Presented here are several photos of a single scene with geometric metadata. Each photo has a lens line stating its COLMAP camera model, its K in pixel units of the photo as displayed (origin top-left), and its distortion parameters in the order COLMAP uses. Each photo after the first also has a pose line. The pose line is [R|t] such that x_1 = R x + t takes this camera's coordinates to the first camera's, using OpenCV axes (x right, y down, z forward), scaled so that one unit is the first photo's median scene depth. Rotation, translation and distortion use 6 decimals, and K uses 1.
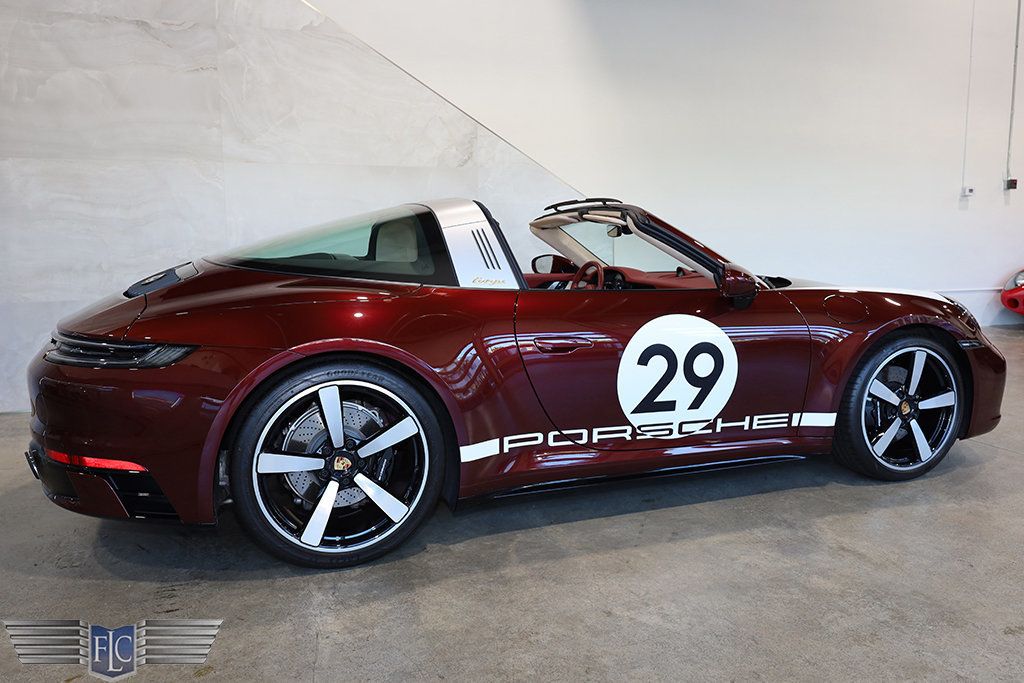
lens RADIAL K [[780.1, 0, 518.7], [0, 780.1, 329.3], [0, 0, 1]] dist [0.005475, -0.008654]
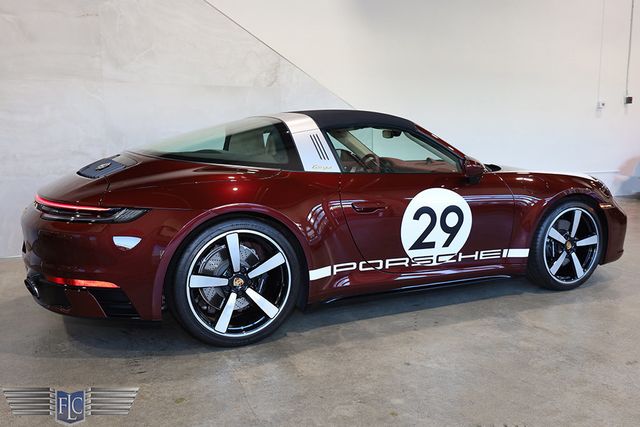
lens RADIAL K [[596.4, 0, 338.3], [0, 596.4, 224.3], [0, 0, 1]] dist [-0.010839, 0.000000]
pose [[0.993756, -0.011030, 0.111028, -0.135133], [0.007043, 0.999318, 0.036239, 0.009660], [-0.111352, -0.035231, 0.993156, -0.199849]]
